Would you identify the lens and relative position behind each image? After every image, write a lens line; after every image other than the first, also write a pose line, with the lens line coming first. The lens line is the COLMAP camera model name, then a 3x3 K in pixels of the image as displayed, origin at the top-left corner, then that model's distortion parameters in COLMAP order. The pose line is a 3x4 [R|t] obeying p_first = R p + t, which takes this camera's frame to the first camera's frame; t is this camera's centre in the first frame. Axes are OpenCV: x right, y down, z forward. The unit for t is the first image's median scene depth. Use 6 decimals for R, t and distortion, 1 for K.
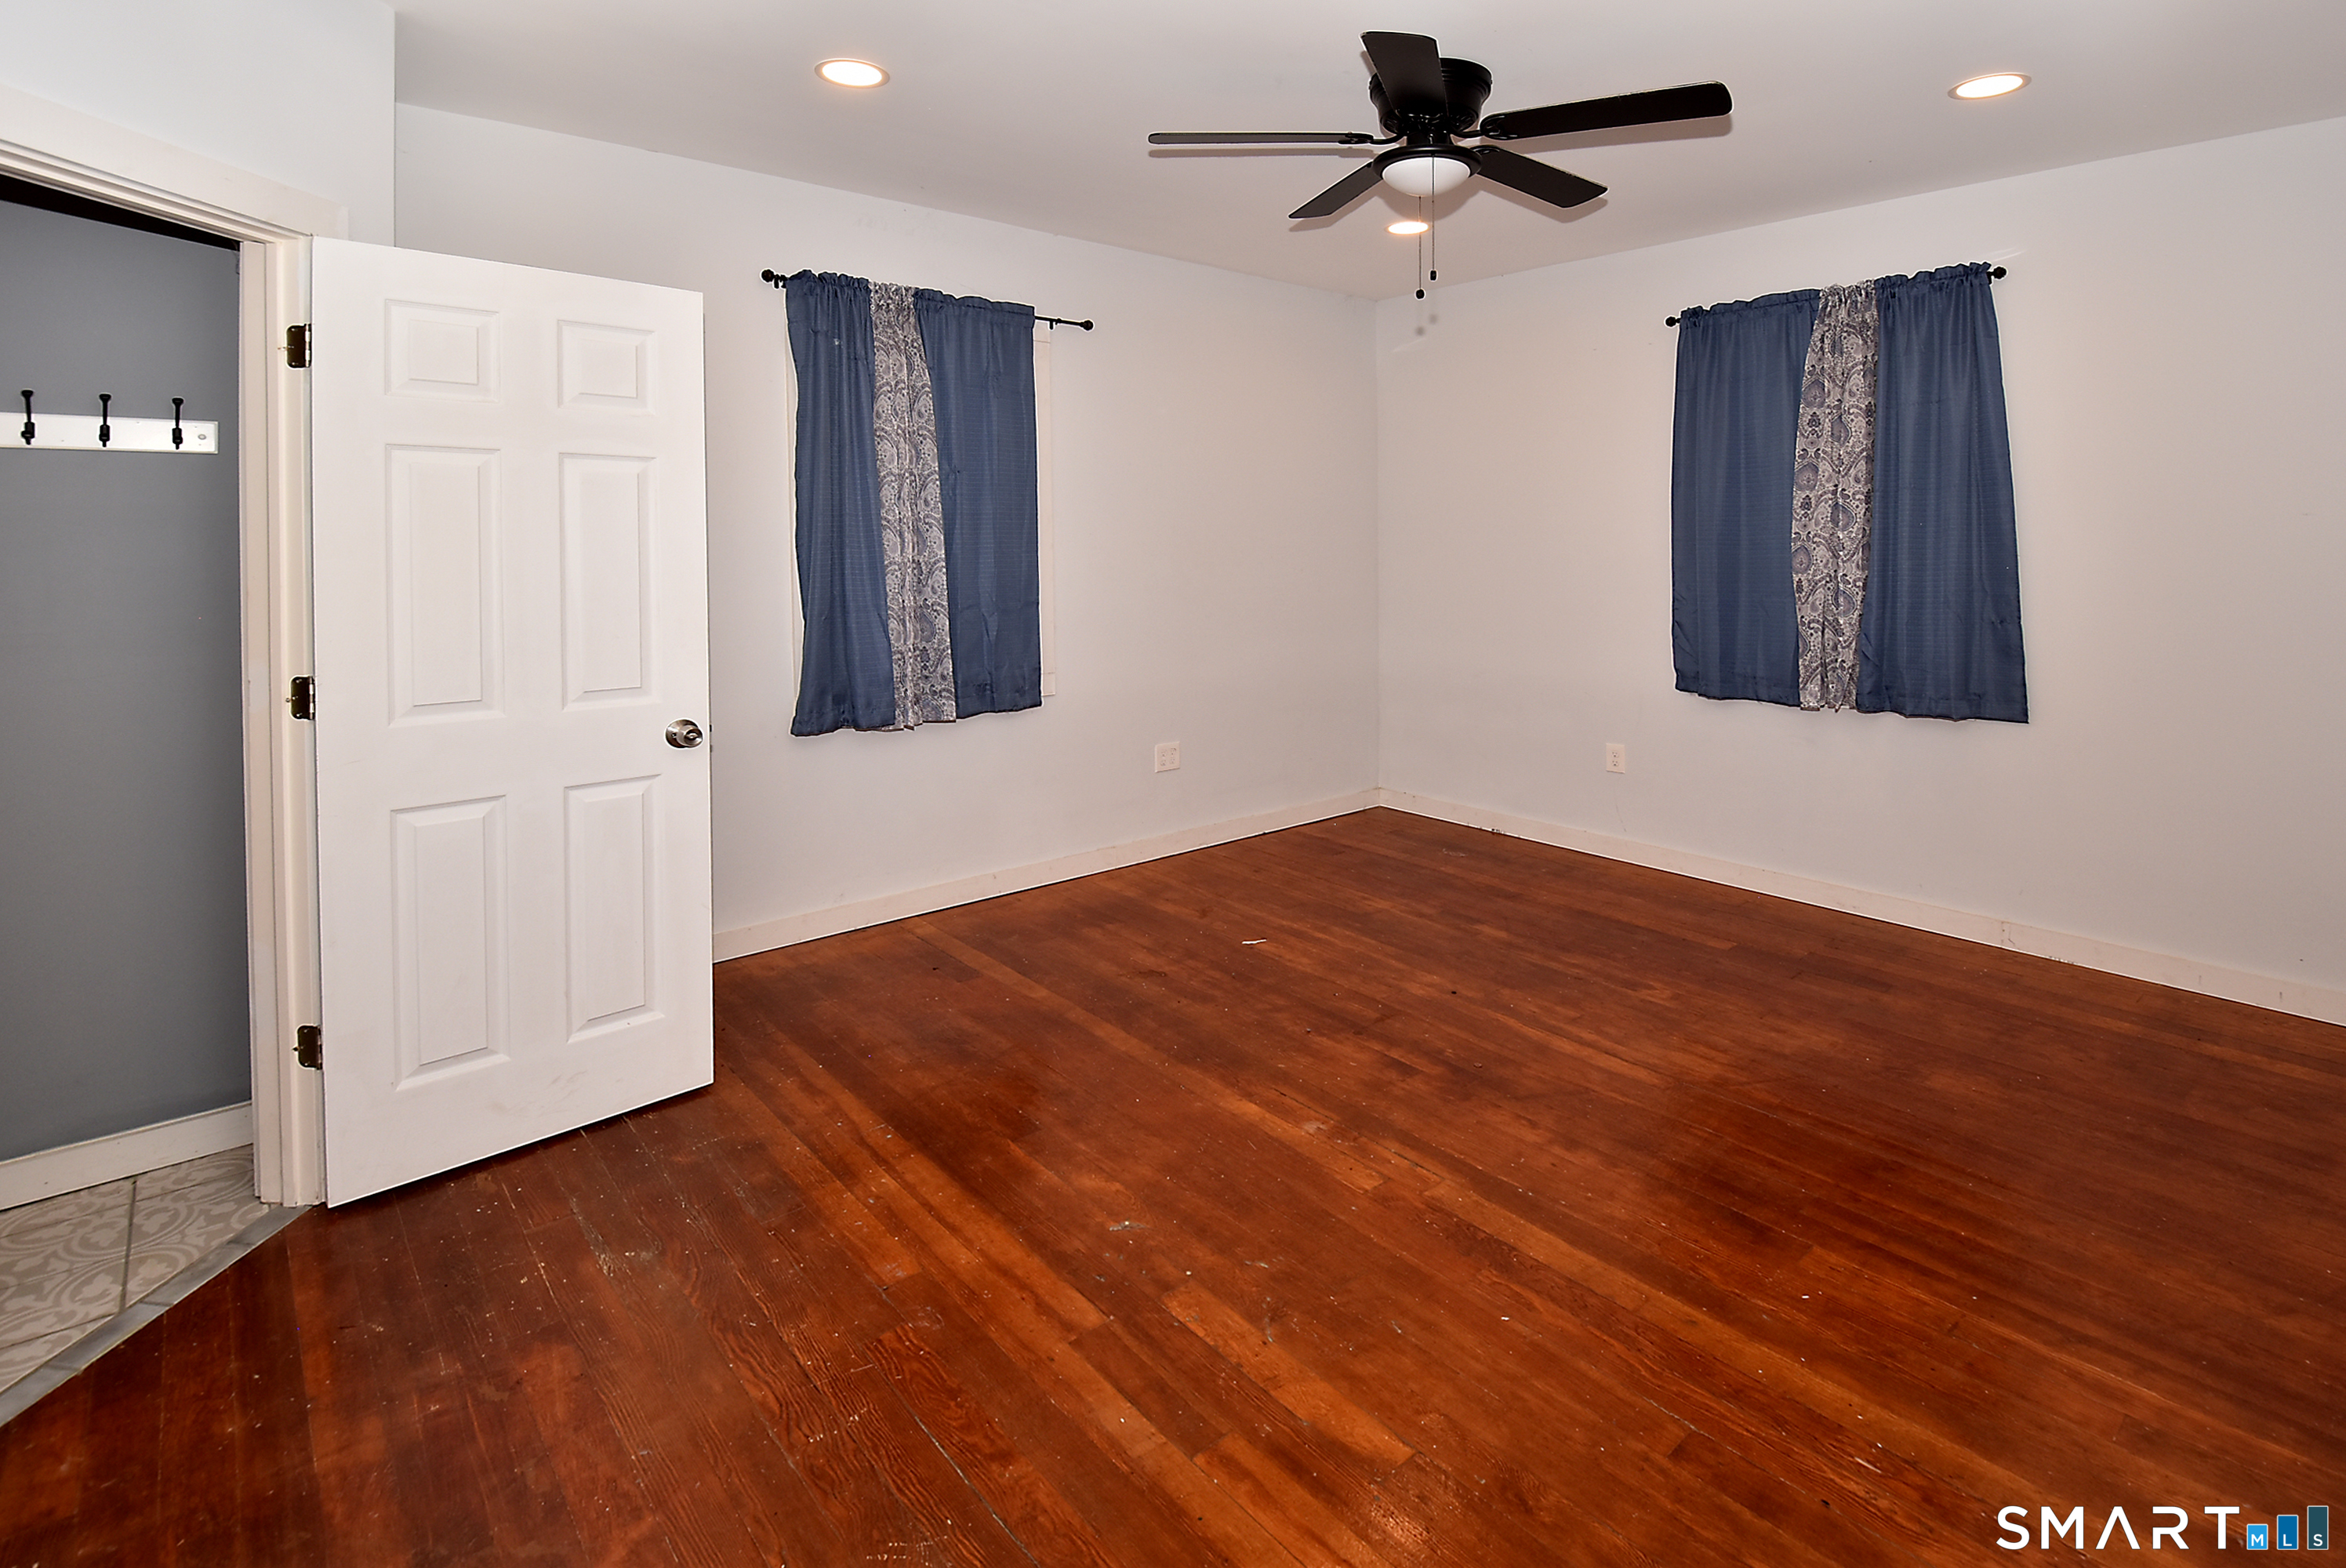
lens RADIAL K [[1052.1, 0, 1191.5], [0, 1052.1, 747.0], [0, 0, 1]] dist [-0.019227, 0.000080]
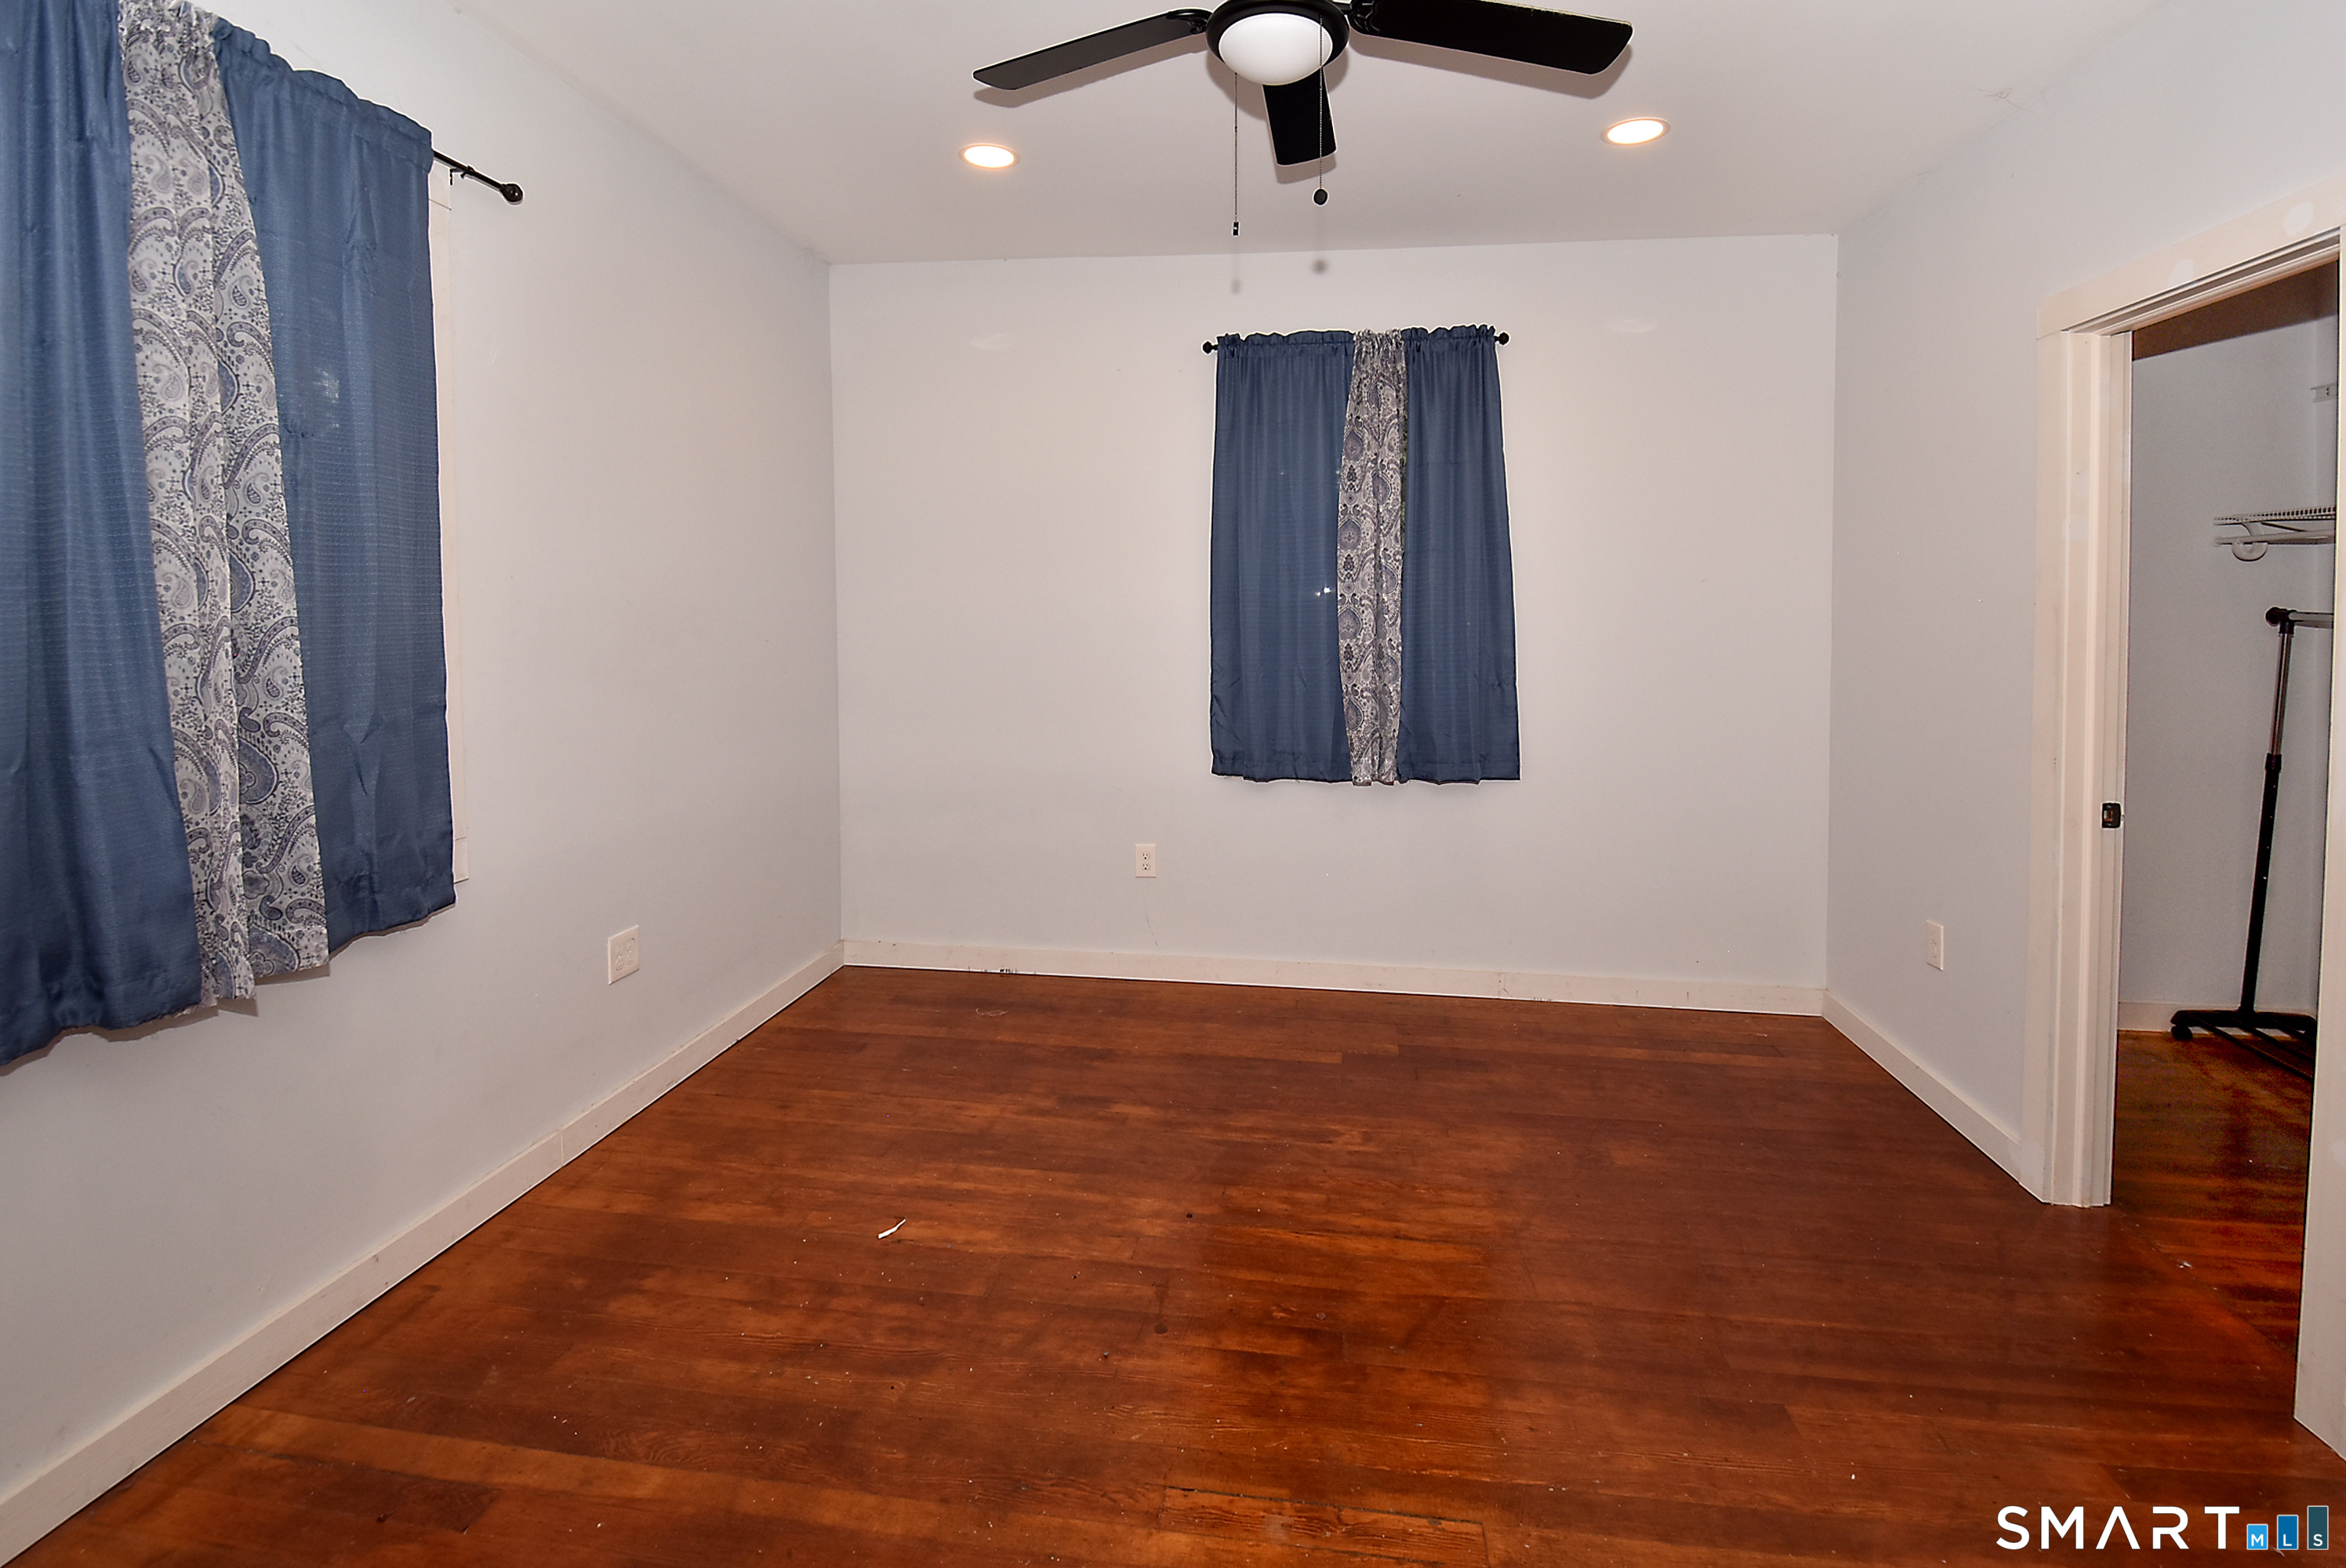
lens RADIAL K [[1201.8, 0, 1173.0], [0, 1201.8, 784.0], [0, 0, 1]] dist [0.018925, -0.035555]
pose [[0.774621, -0.083226, 0.626926, -0.268244], [0.114686, 0.993353, -0.009835, -0.058198], [-0.621940, 0.079518, 0.779017, 0.353770]]
